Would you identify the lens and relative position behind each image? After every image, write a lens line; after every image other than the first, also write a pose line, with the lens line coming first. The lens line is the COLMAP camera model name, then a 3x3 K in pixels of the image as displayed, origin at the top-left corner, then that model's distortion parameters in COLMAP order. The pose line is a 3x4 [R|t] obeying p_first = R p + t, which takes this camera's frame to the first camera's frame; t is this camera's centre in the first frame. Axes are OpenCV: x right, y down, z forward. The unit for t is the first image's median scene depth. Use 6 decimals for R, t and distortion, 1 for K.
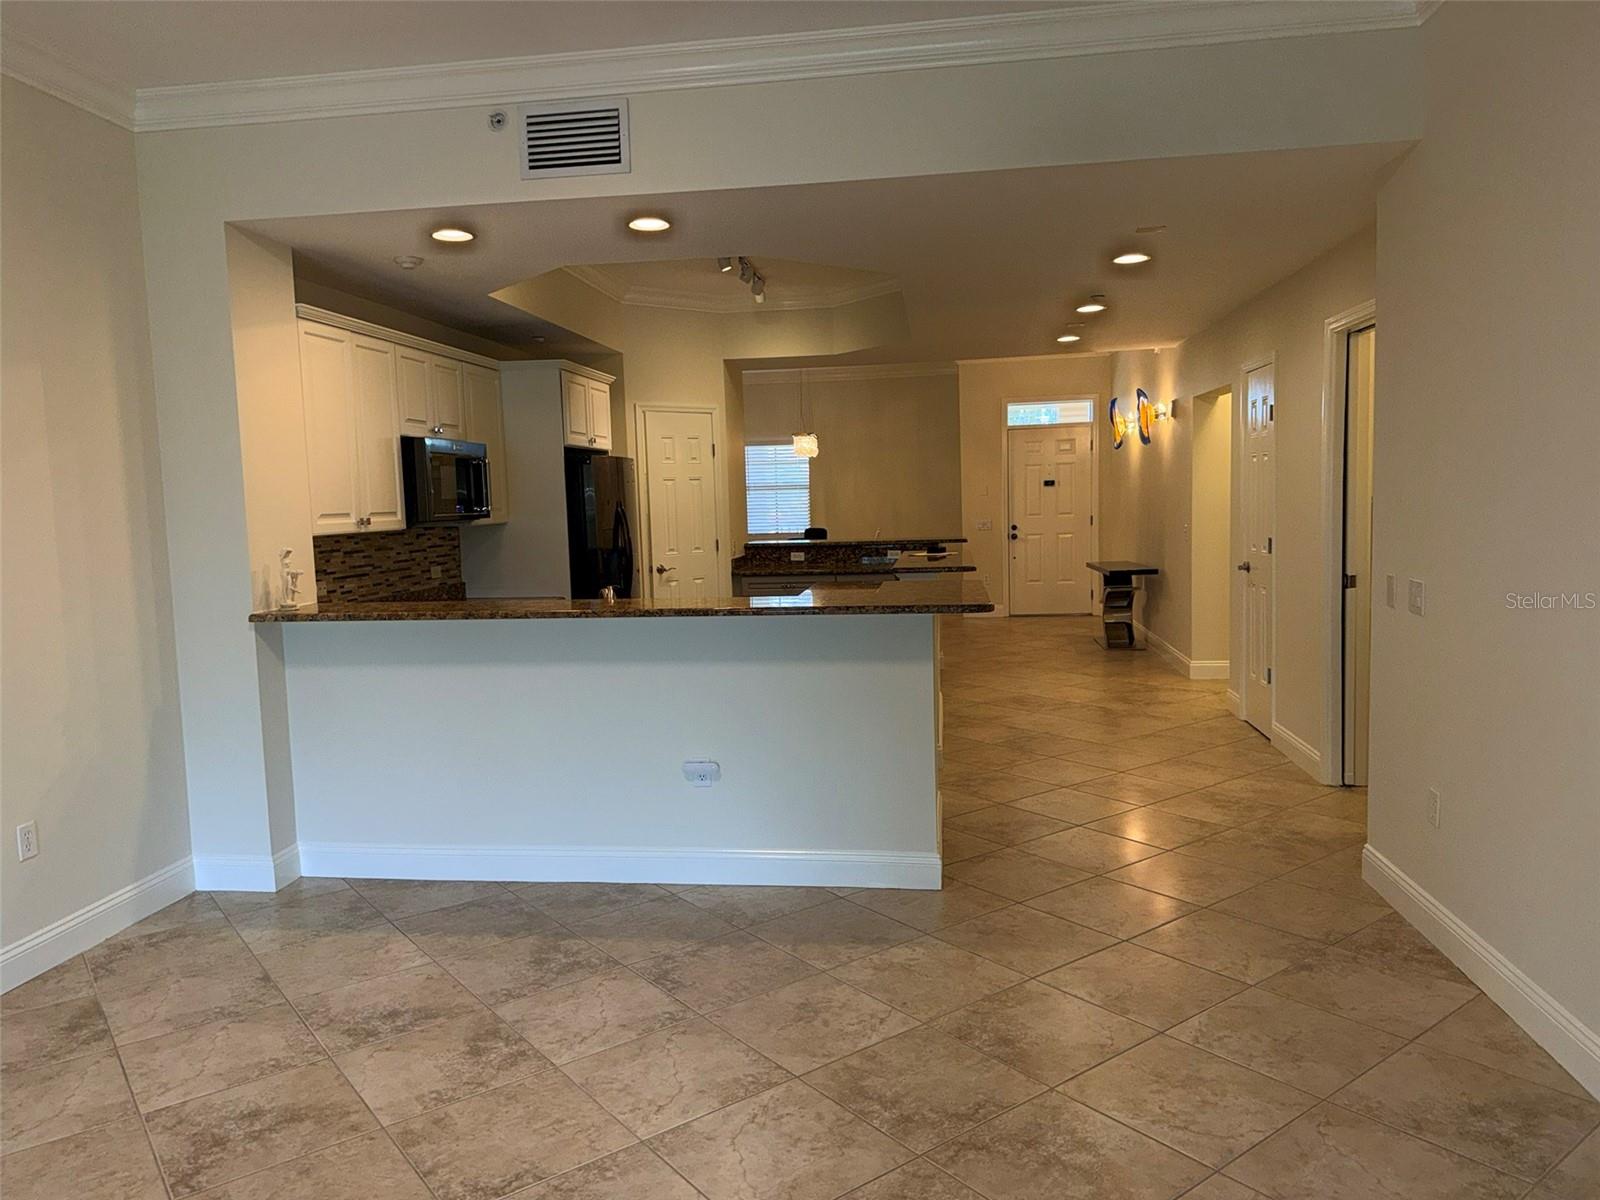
lens RADIAL K [[1112.1, 0, 797.0], [0, 1112.1, 600.3], [0, 0, 1]] dist [0.161295, -0.293765]
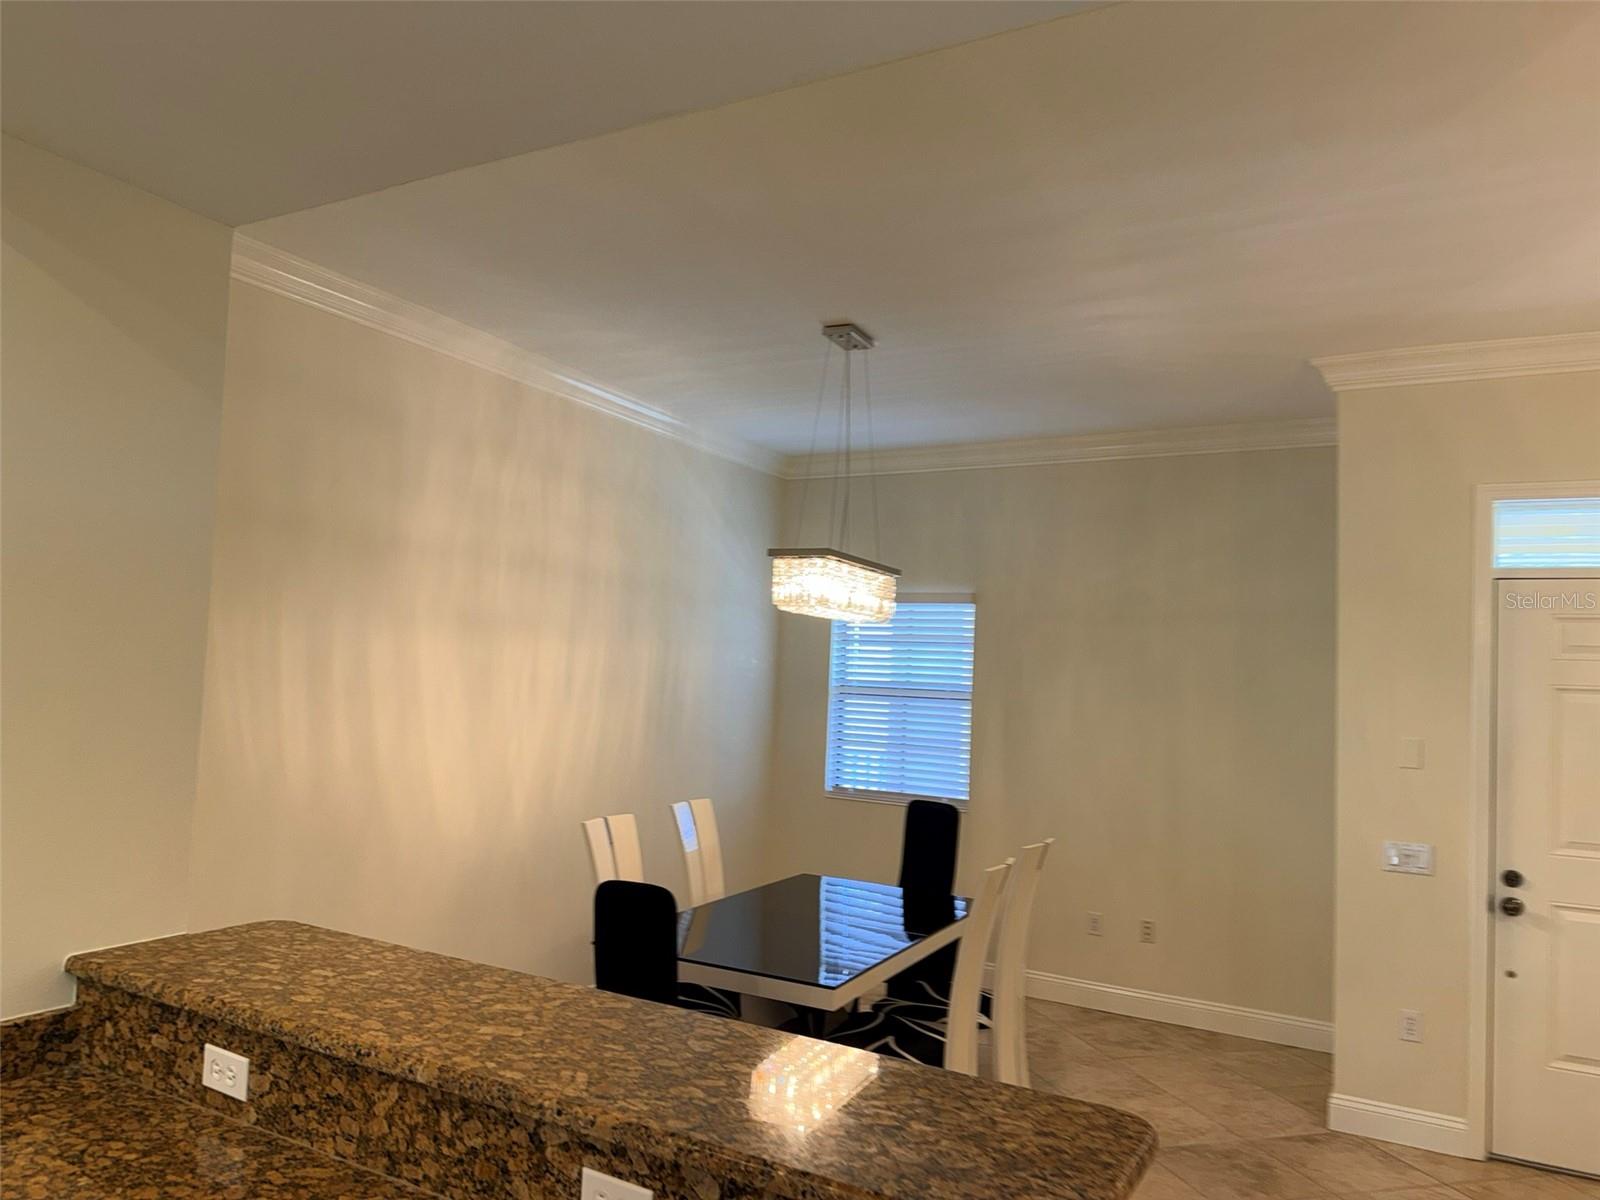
lens RADIAL K [[1126.6, 0, 773.1], [0, 1126.6, 632.8], [0, 0, 1]] dist [0.005685, -0.001321]
pose [[0.923403, 0.053349, -0.380107, 0.221363], [-0.104472, 0.987839, -0.115151, -0.141443], [0.369342, 0.146041, 0.917747, 1.154611]]
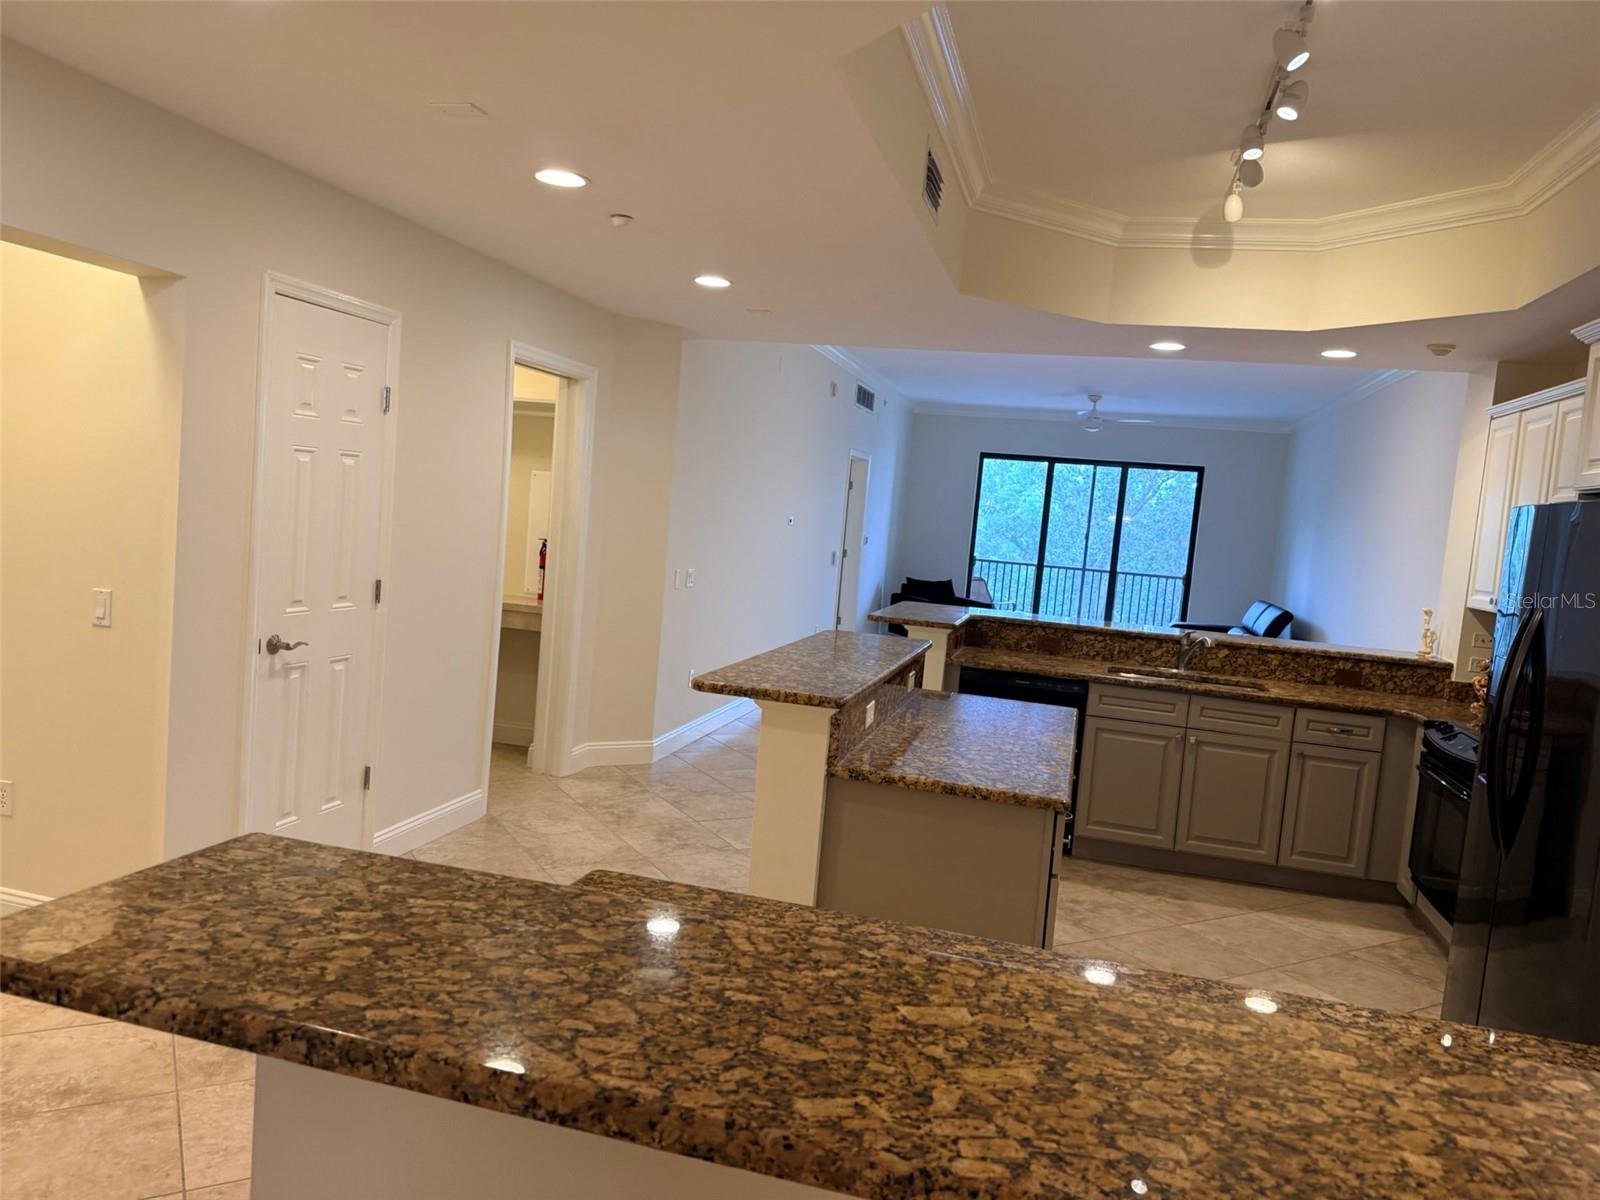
lens RADIAL K [[1112.1, 0, 797.0], [0, 1112.1, 600.3], [0, 0, 1]] dist [0.161295, -0.293765]
pose [[-0.990706, -0.062935, 0.120585, 0.074052], [-0.041808, 0.984498, 0.170340, -0.160519], [-0.129437, 0.163716, -0.977979, 1.536019]]
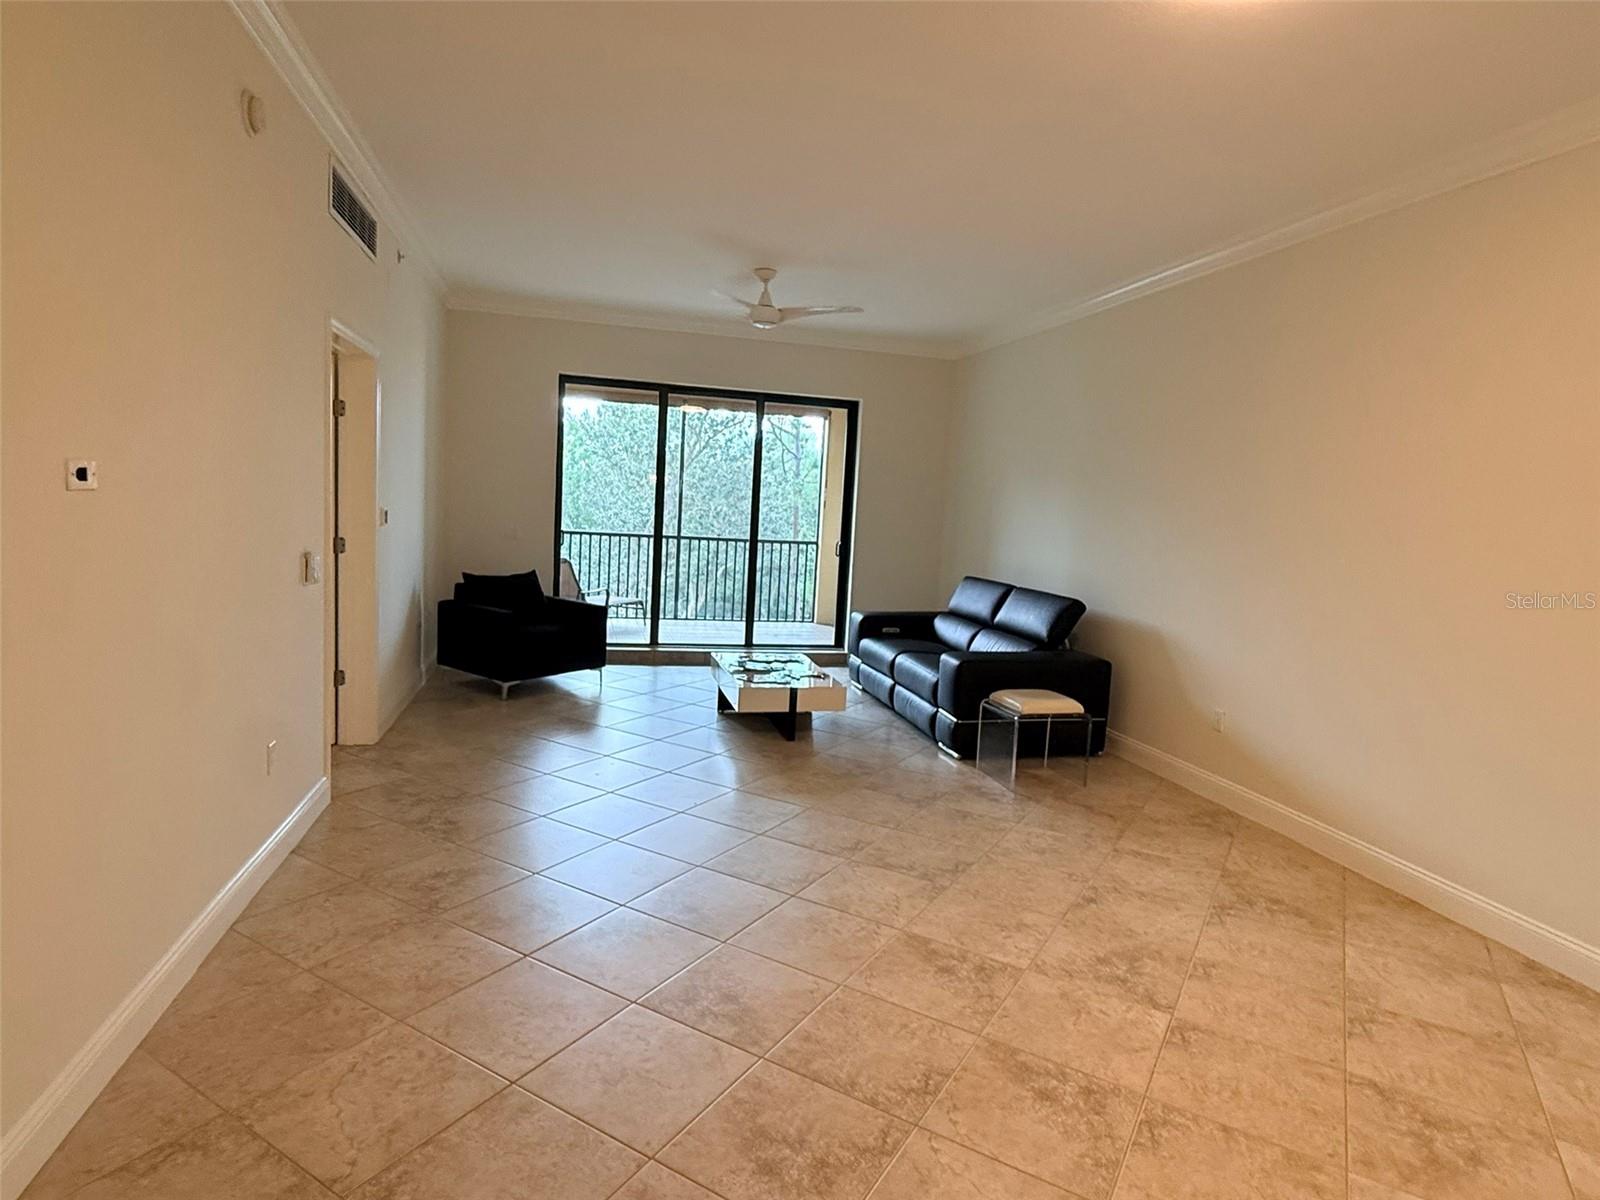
lens RADIAL K [[895.9, 0, 805.6], [0, 895.9, 611.4], [0, 0, 1]] dist [-0.016693, 0.017022]
pose [[-0.927098, 0.019279, -0.374324, 0.140918], [-0.065748, 0.974827, 0.213047, -0.057959], [0.369008, 0.222126, -0.902493, 0.562337]]
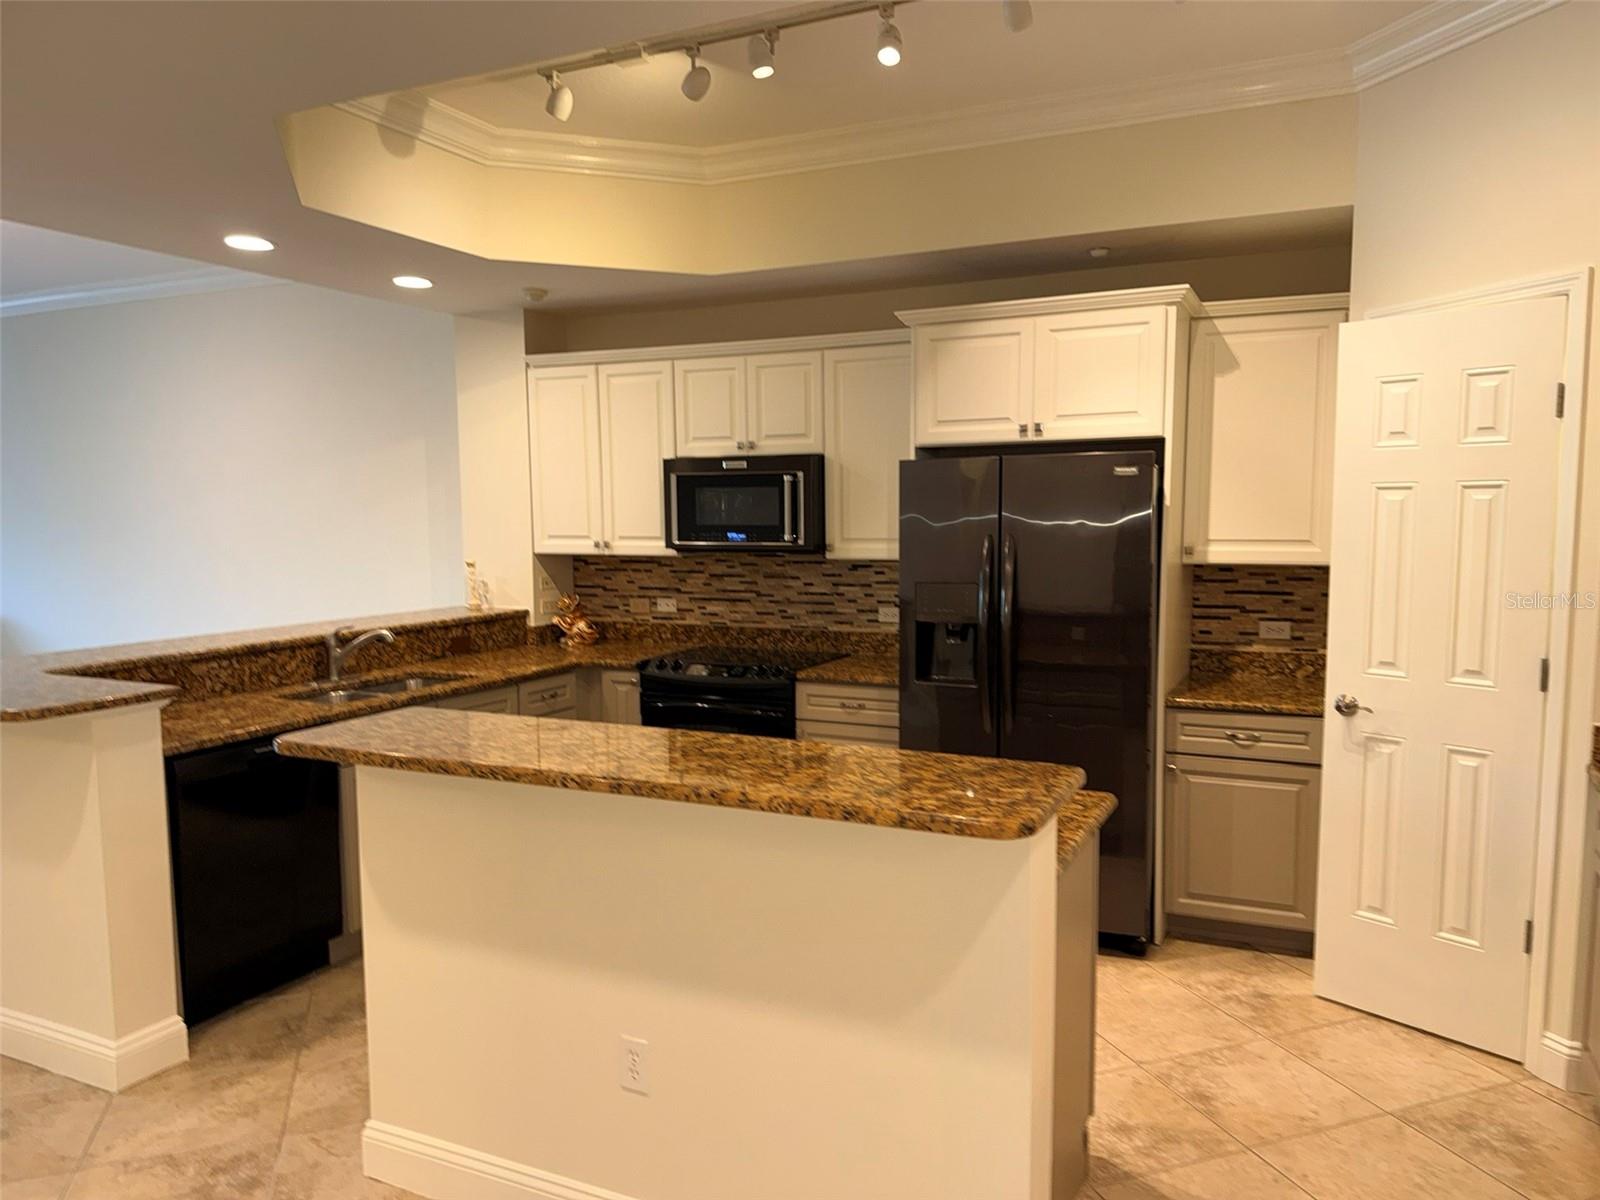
lens RADIAL K [[1122.0, 0, 811.2], [0, 1122.0, 620.6], [0, 0, 1]] dist [0.159367, -0.303771]
pose [[-0.305318, 0.125147, -0.943991, 0.426154], [-0.074546, 0.985143, 0.154713, -0.133610], [0.949328, 0.117607, -0.291452, 1.129881]]
